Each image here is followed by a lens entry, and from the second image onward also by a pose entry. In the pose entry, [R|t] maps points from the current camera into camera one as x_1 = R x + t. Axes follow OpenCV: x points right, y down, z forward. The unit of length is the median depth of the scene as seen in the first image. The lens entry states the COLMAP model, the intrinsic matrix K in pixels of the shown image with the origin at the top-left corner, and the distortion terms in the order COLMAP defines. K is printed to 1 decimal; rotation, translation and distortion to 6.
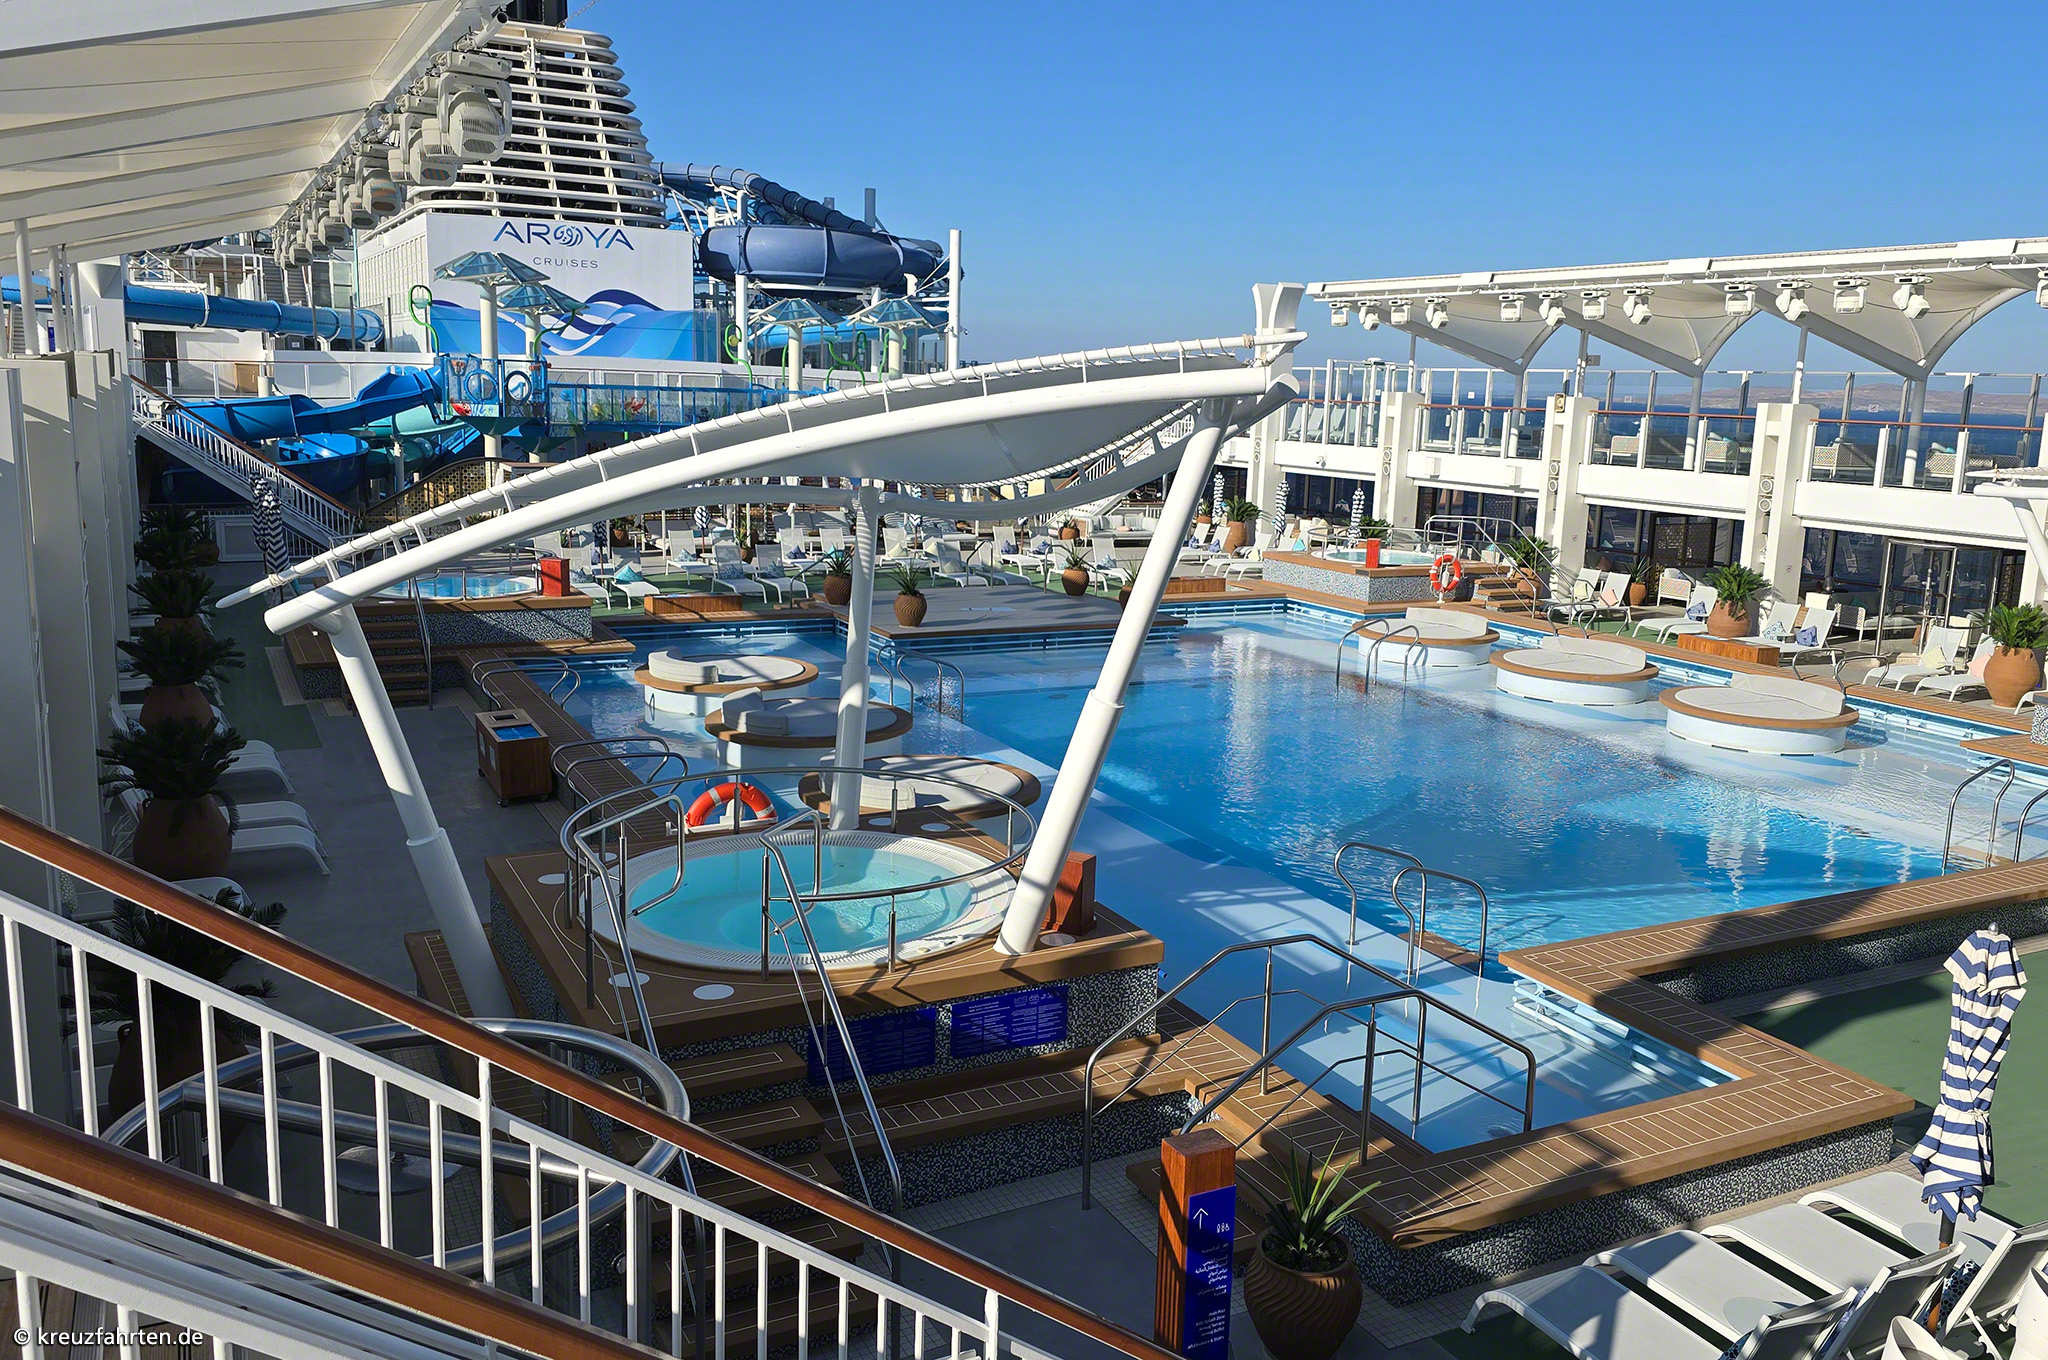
lens RADIAL K [[1626.4, 0, 1039.7], [0, 1626.4, 693.6], [0, 0, 1]] dist [0.059125, -0.047086]
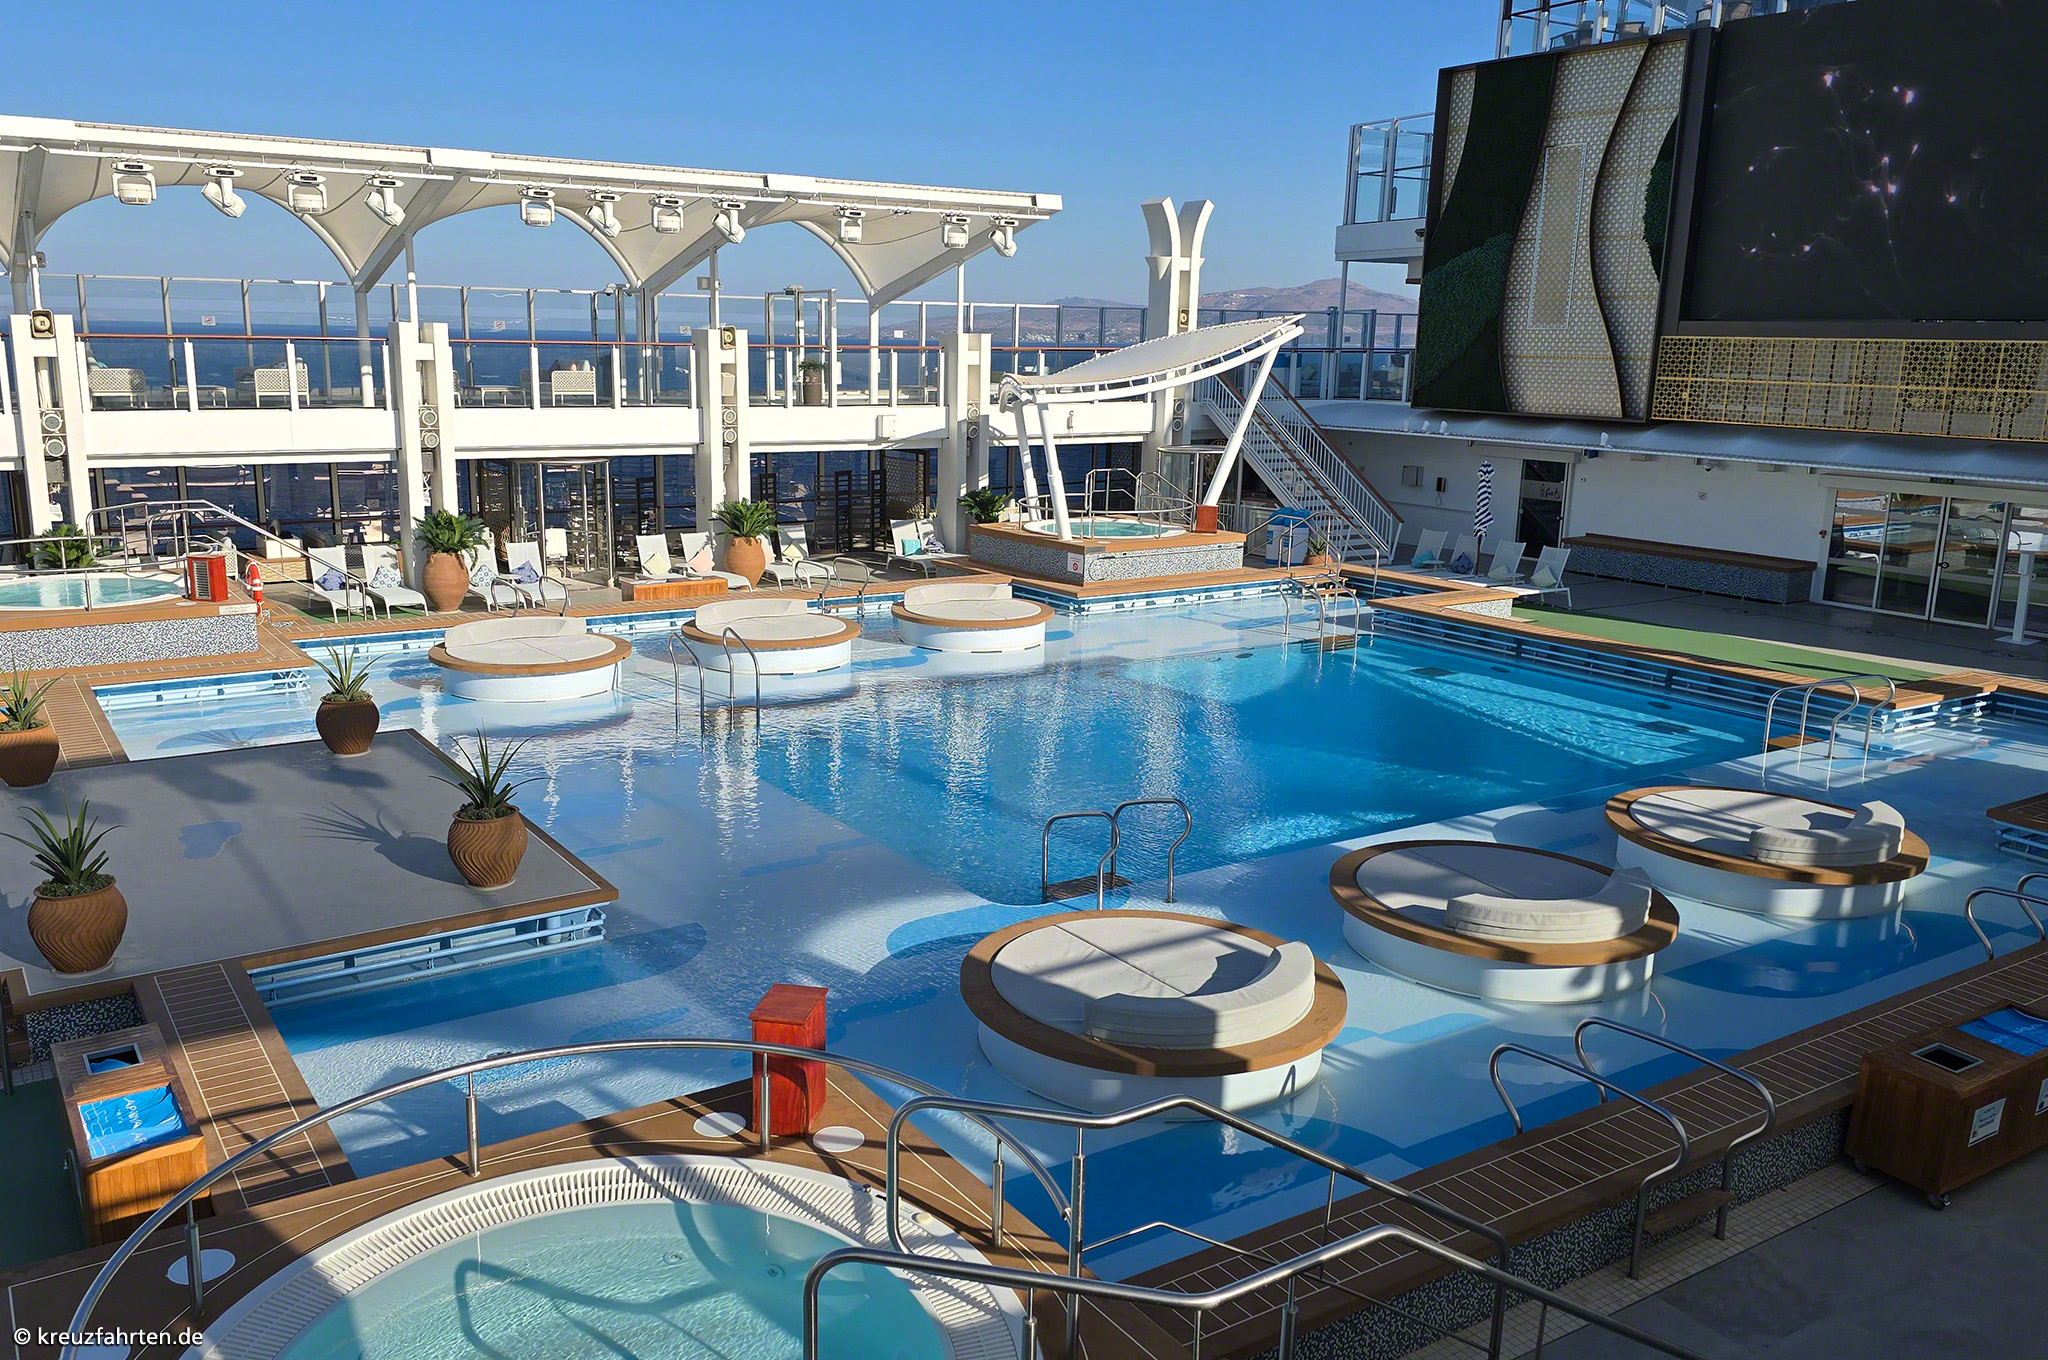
lens RADIAL K [[1626.4, 0, 1015.3], [0, 1626.4, 671.4], [0, 0, 1]] dist [0.059125, -0.047086]
pose [[-0.099848, -0.238570, 0.965979, -0.358708], [0.167534, 0.952938, 0.252667, -0.132326], [-0.980797, 0.187063, -0.055180, 0.614653]]
